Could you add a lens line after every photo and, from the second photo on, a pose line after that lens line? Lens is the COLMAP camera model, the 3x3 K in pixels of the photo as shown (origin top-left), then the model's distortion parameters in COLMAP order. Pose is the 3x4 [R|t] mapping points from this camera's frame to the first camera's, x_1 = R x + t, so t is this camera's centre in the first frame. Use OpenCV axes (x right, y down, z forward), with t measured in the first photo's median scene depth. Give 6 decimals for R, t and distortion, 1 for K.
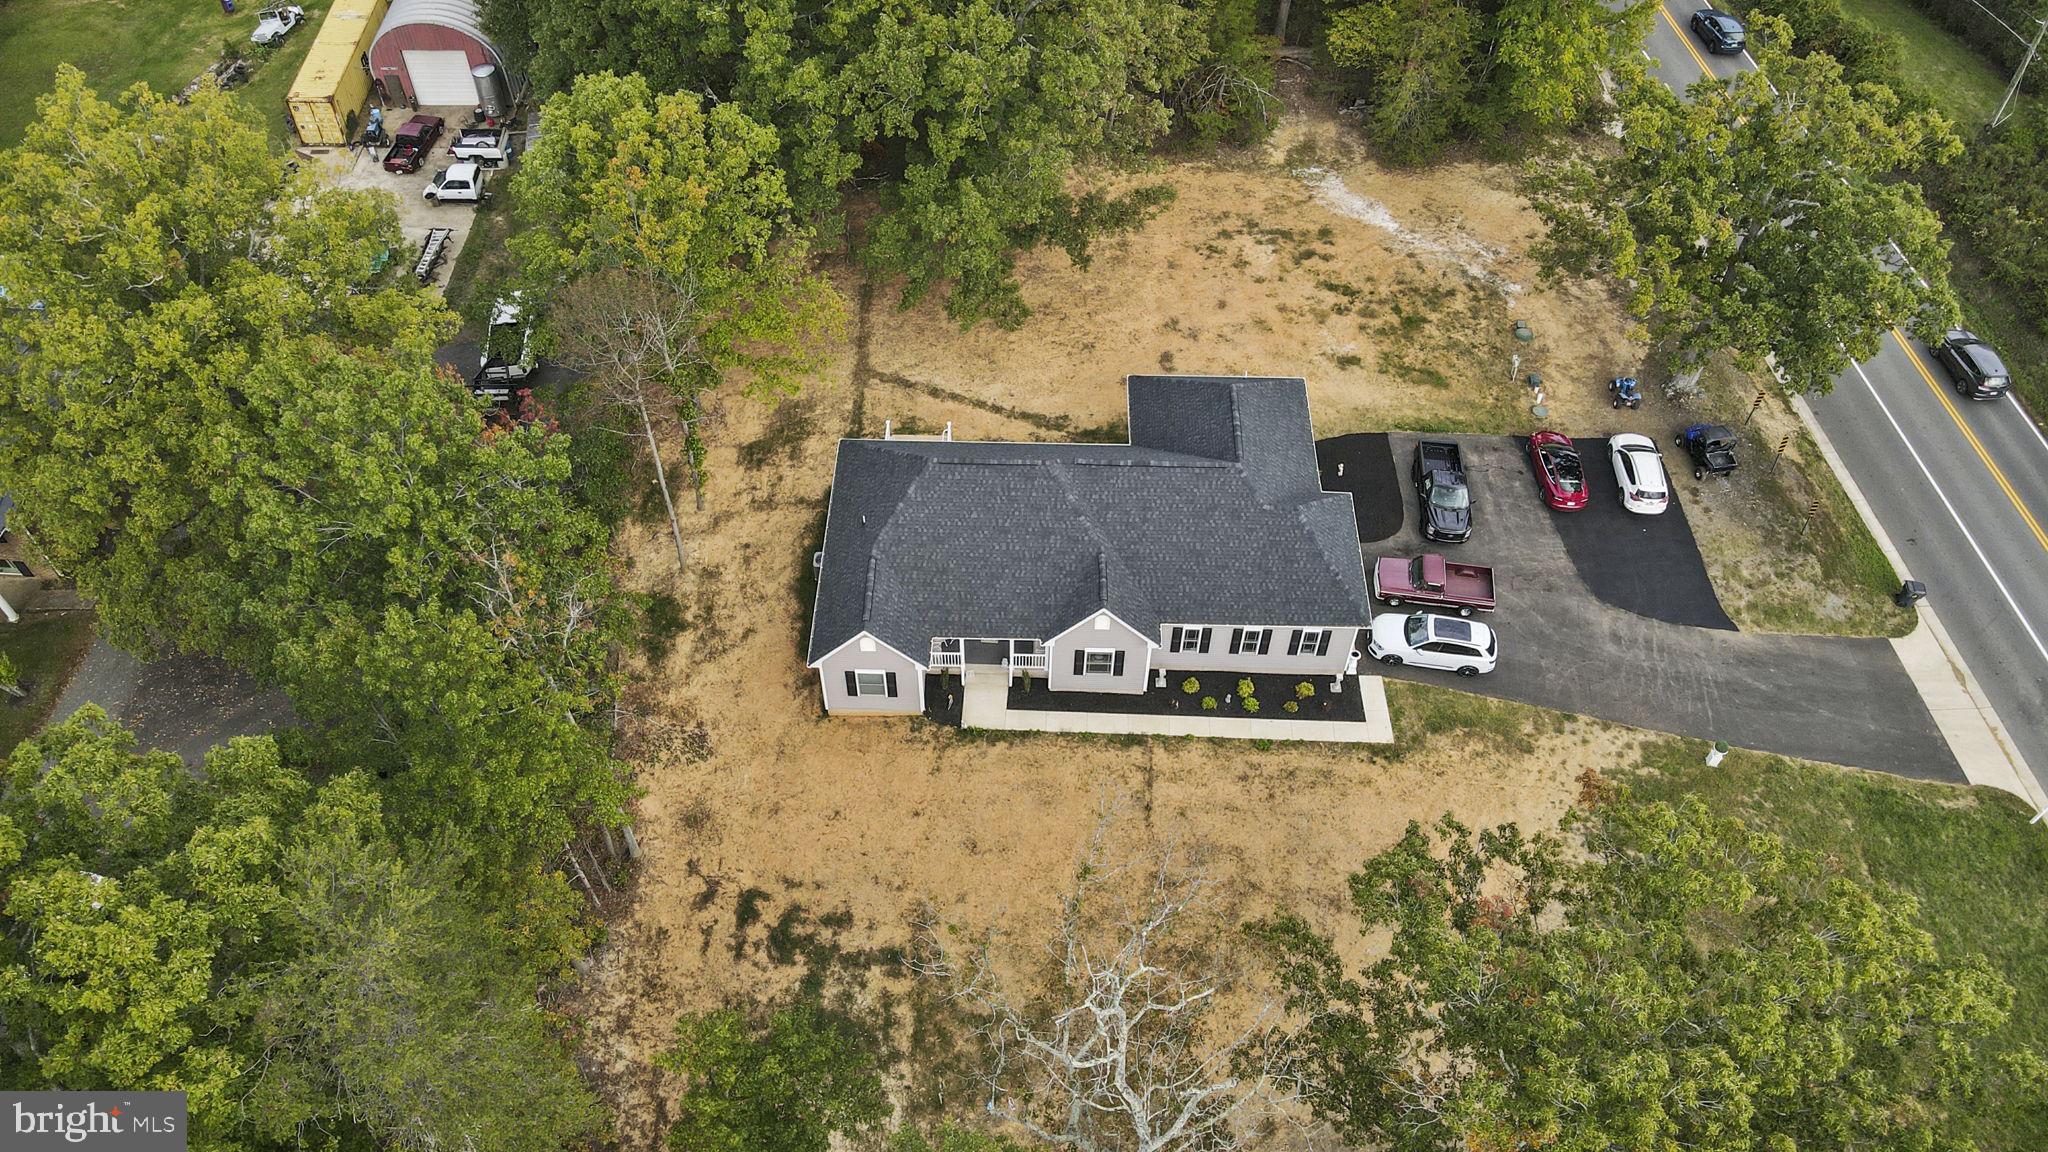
lens RADIAL K [[1522.1, 0, 1018.5], [0, 1522.1, 568.4], [0, 0, 1]] dist [0.008390, 0.023773]
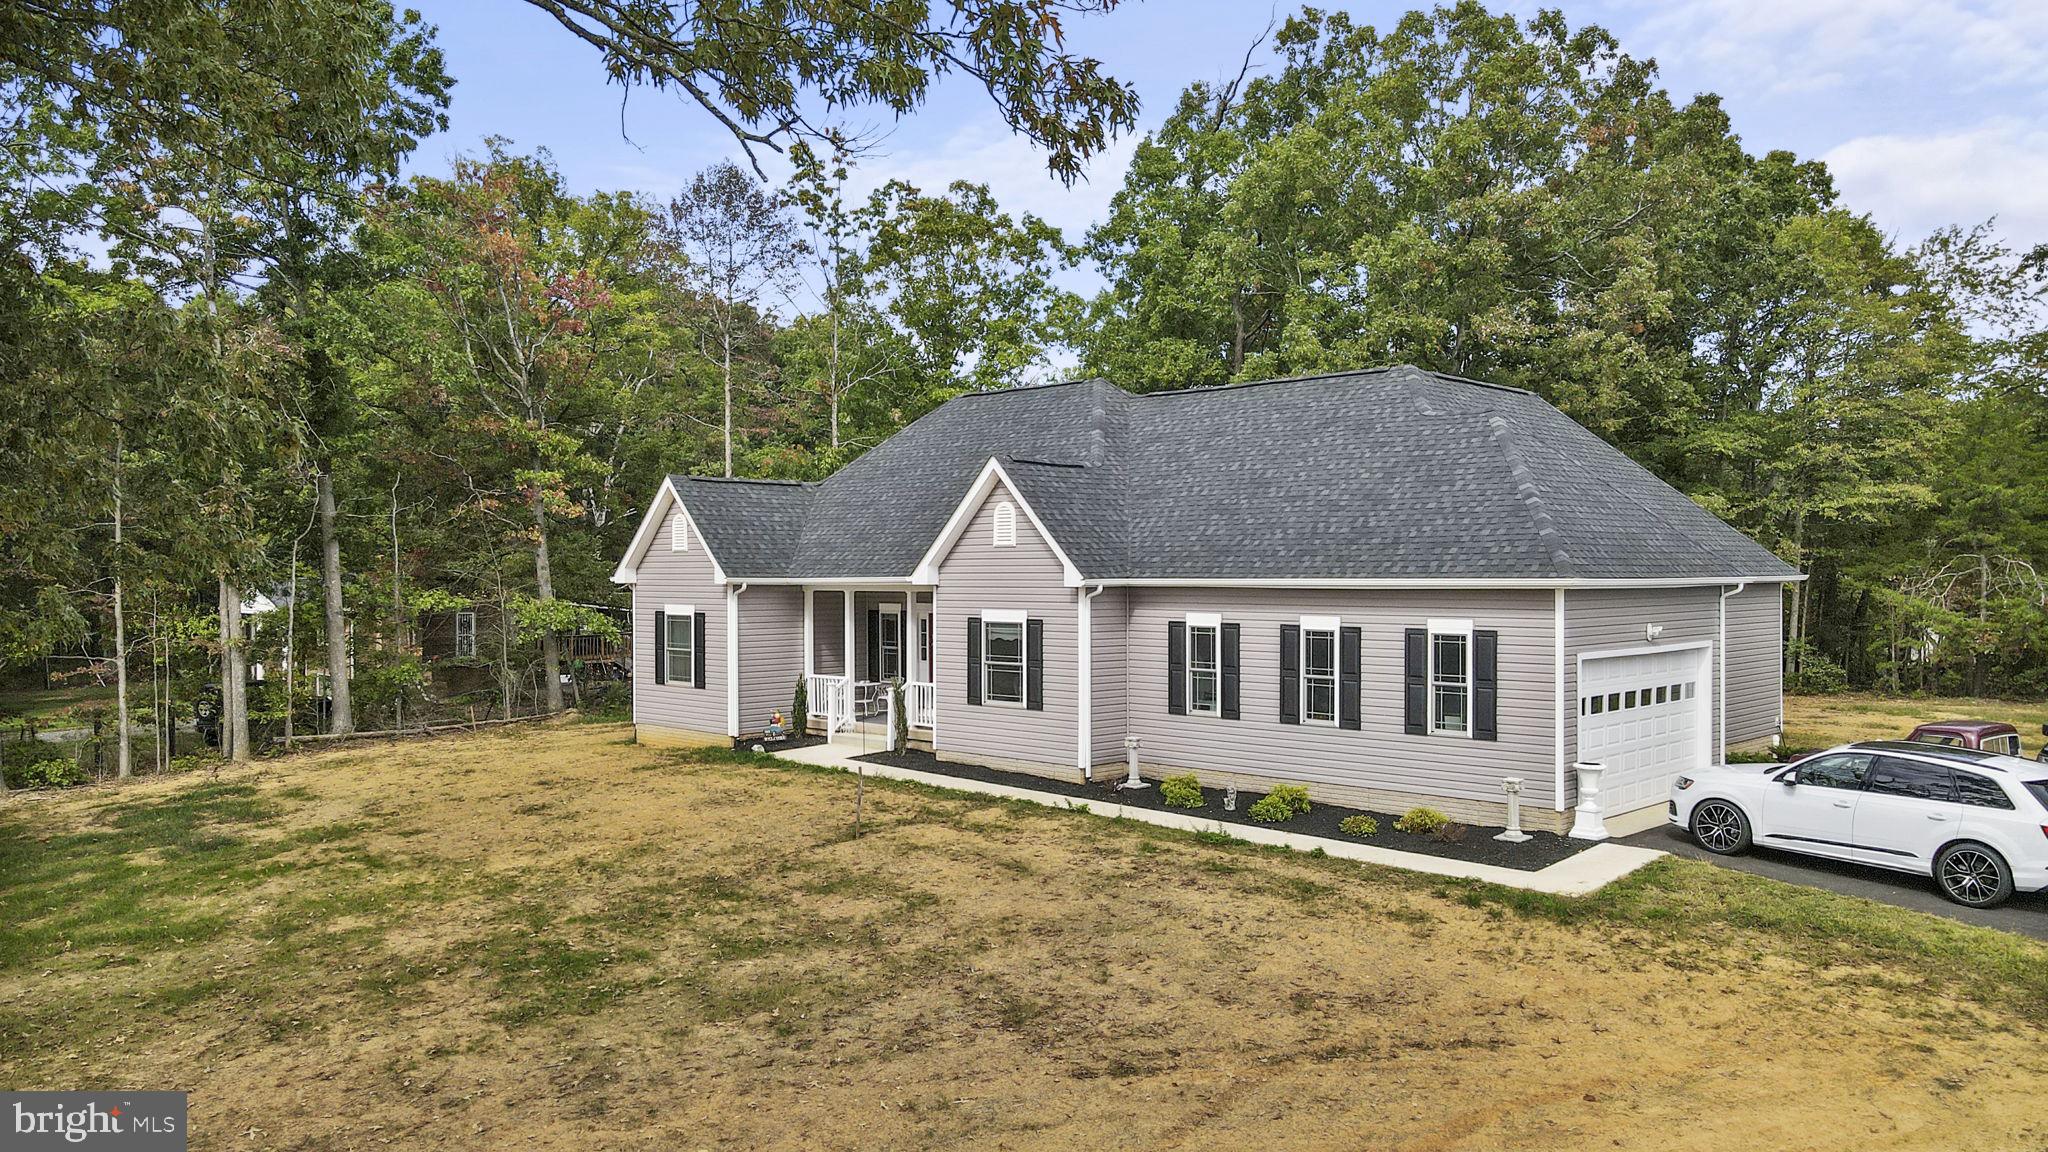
lens RADIAL K [[1522.1, 0, 1027.7], [0, 1522.1, 579.9], [0, 0, 1]] dist [0.008390, 0.023773]
pose [[0.734218, 0.003839, -0.678903, 0.339882], [-0.516403, 0.652332, -0.554789, 0.273007], [0.440741, 0.757923, 0.480937, 0.679991]]
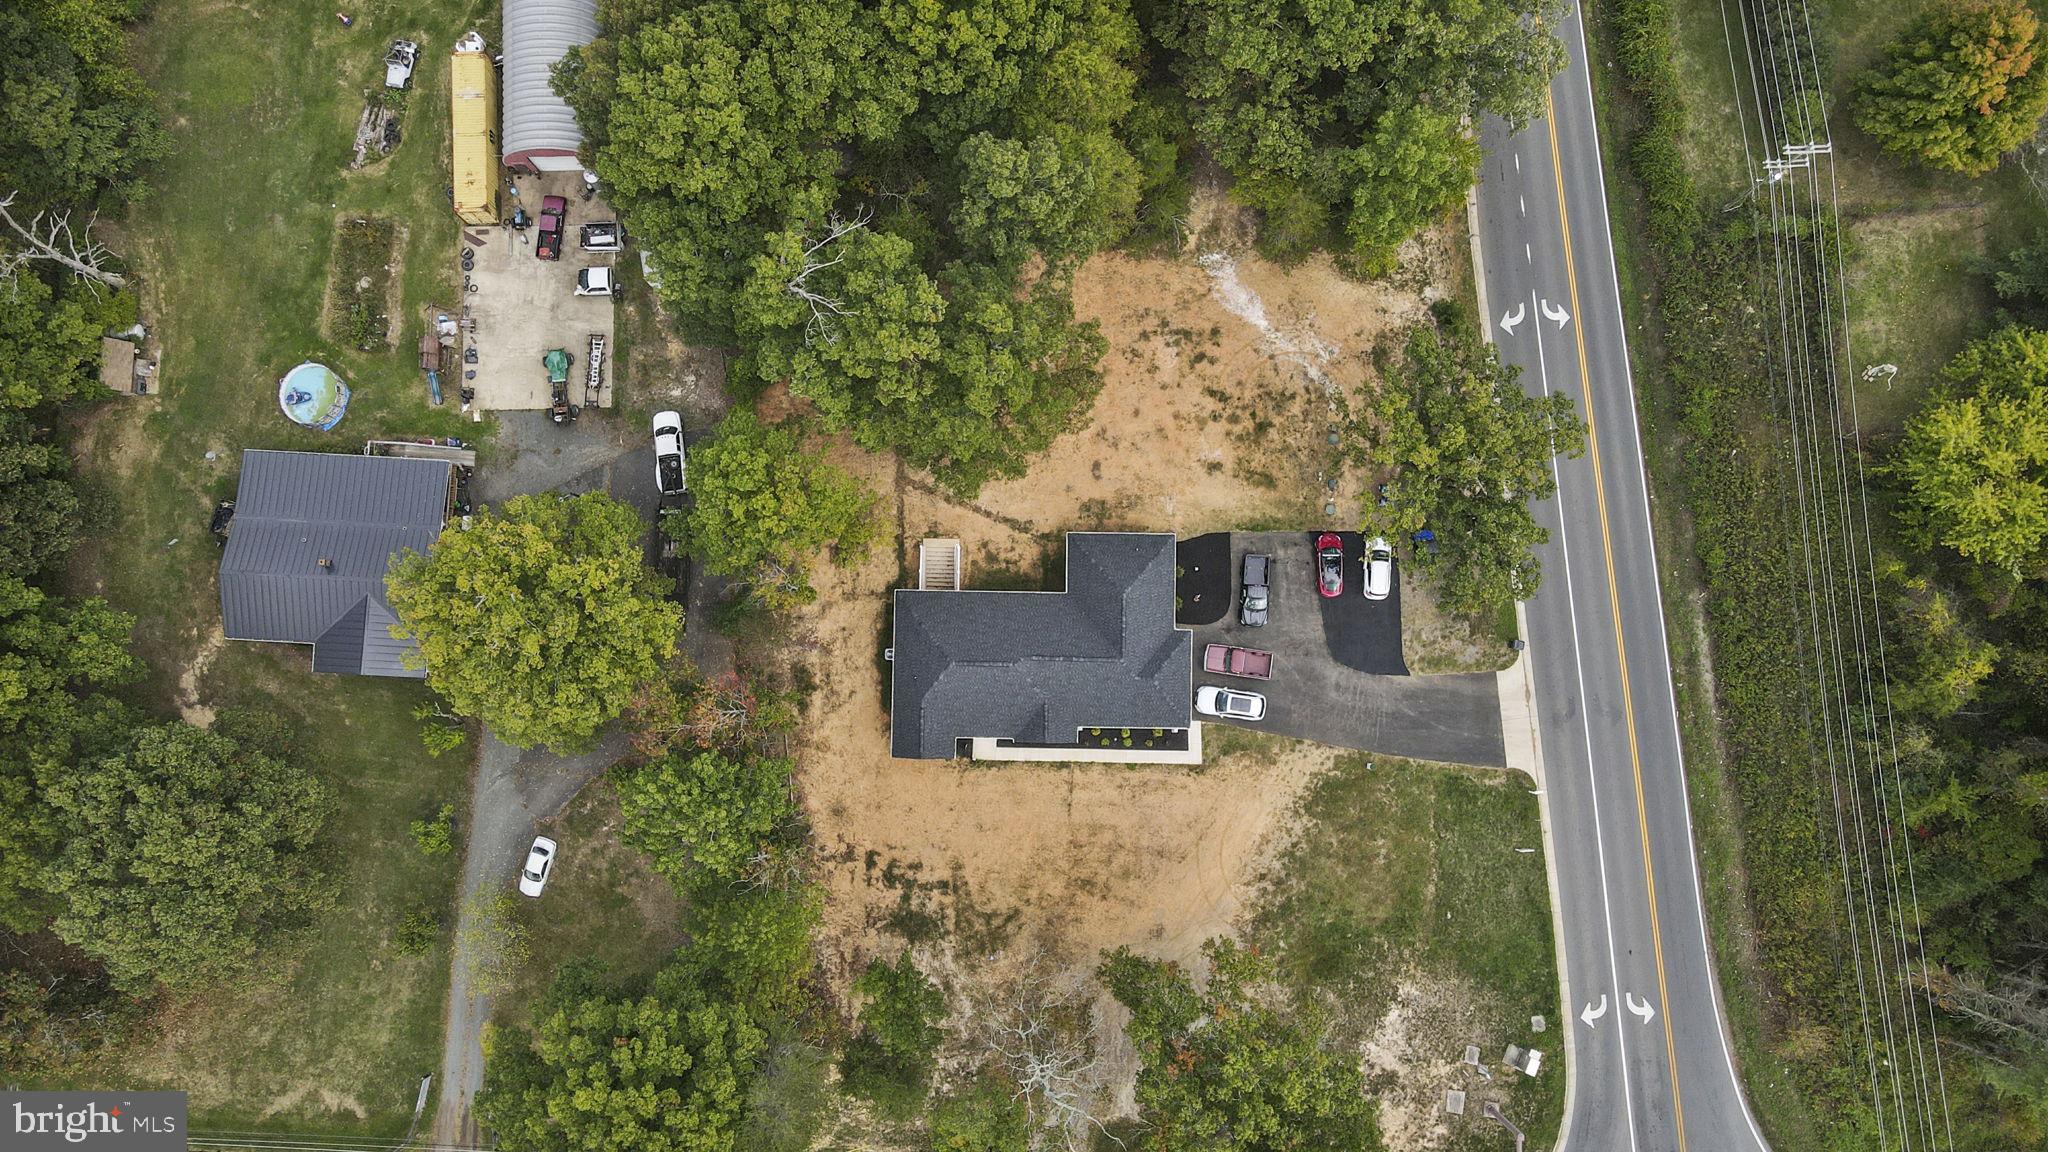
lens RADIAL K [[1522.1, 0, 1015.2], [0, 1522.1, 582.5], [0, 0, 1]] dist [0.008390, 0.023773]
pose [[0.999922, -0.008051, -0.009591, 0.031746], [0.012170, 0.805185, 0.592898, -1.075478], [0.002949, -0.592968, 0.805220, -0.351212]]
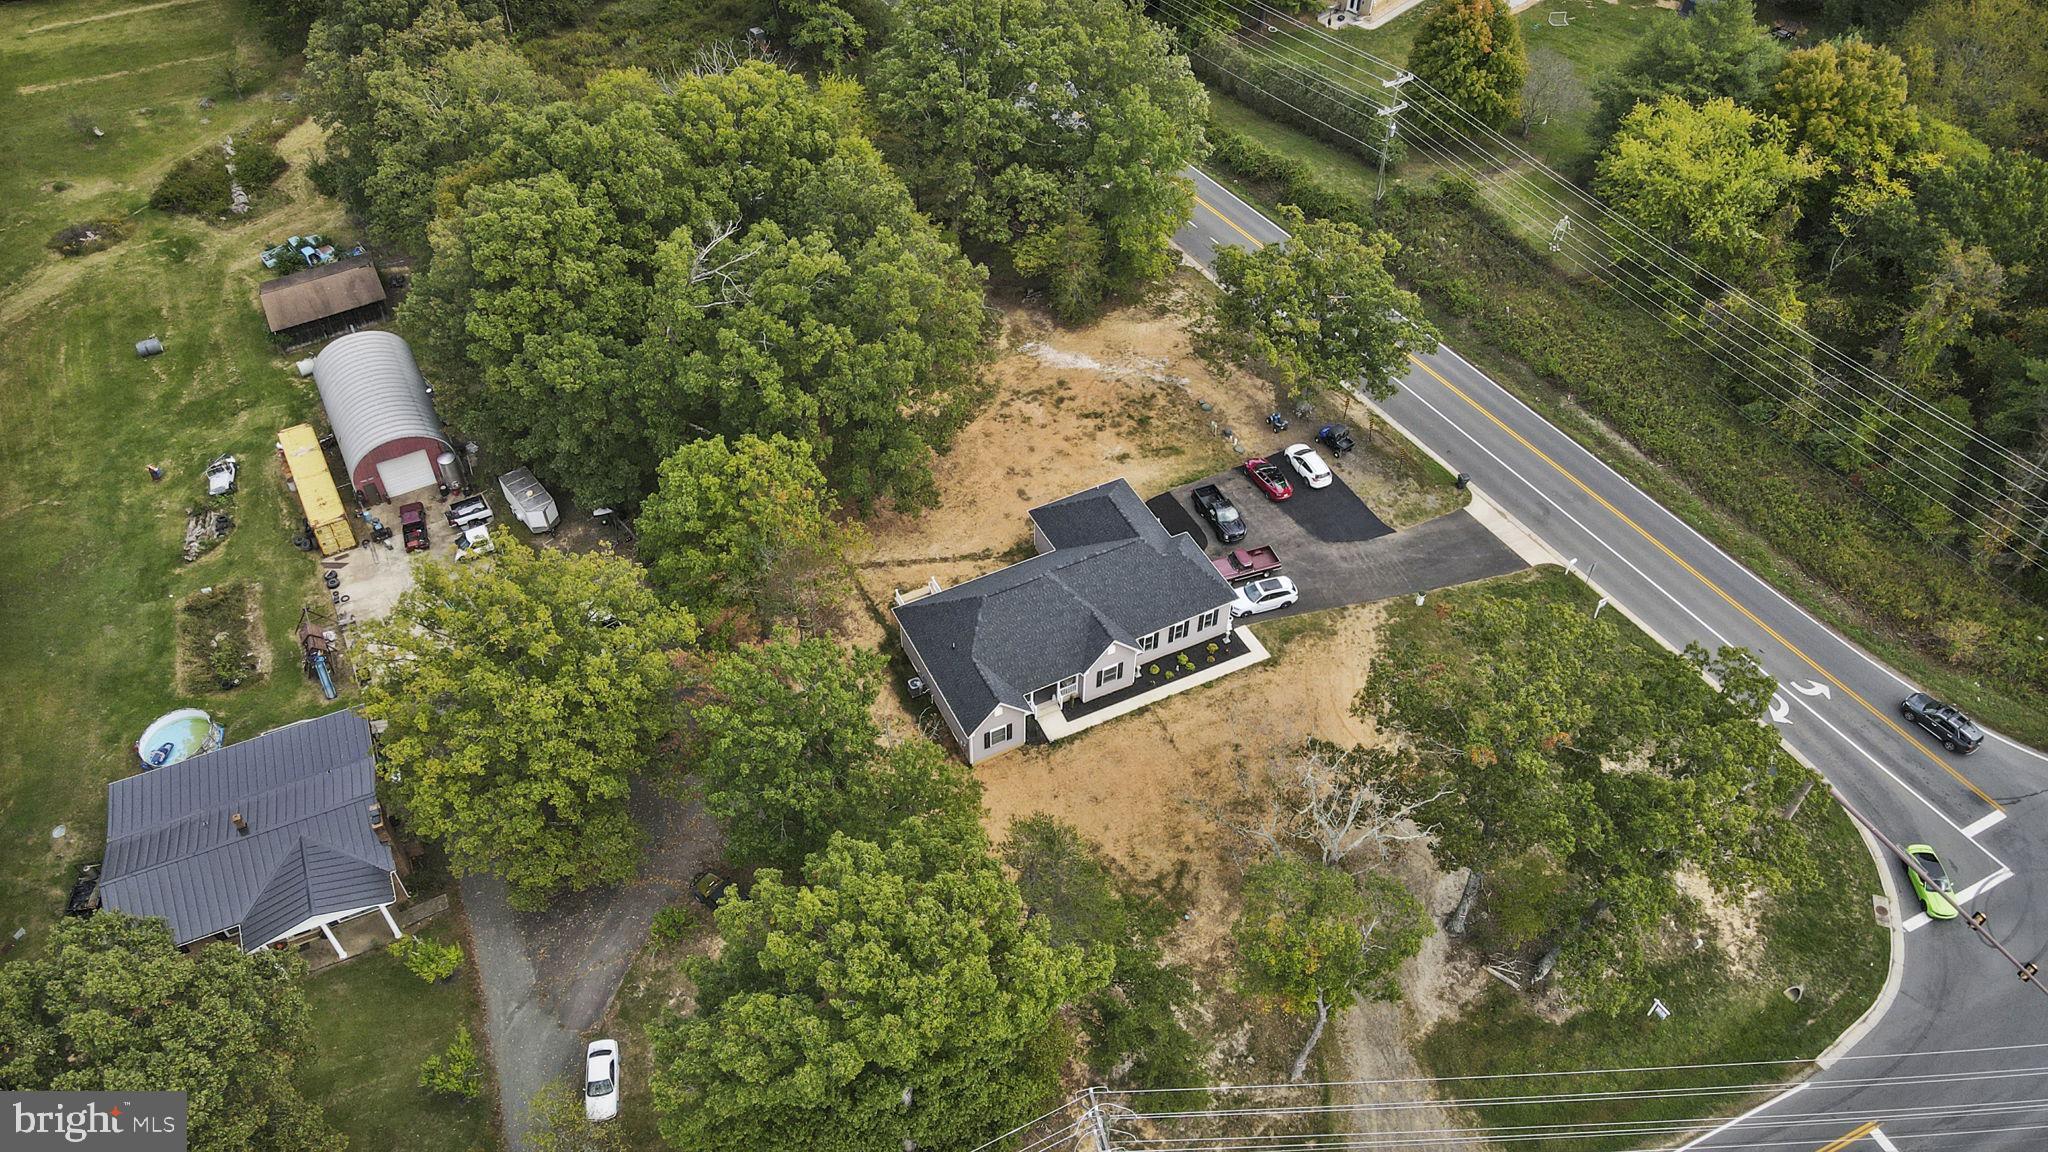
lens RADIAL K [[1522.1, 0, 1020.1], [0, 1522.1, 567.2], [0, 0, 1]] dist [0.008390, 0.023773]
pose [[0.884353, -0.342271, 0.317442, -0.476252], [0.359811, 0.933018, 0.003606, -0.081999], [-0.297414, 0.111030, 0.948271, -0.525078]]
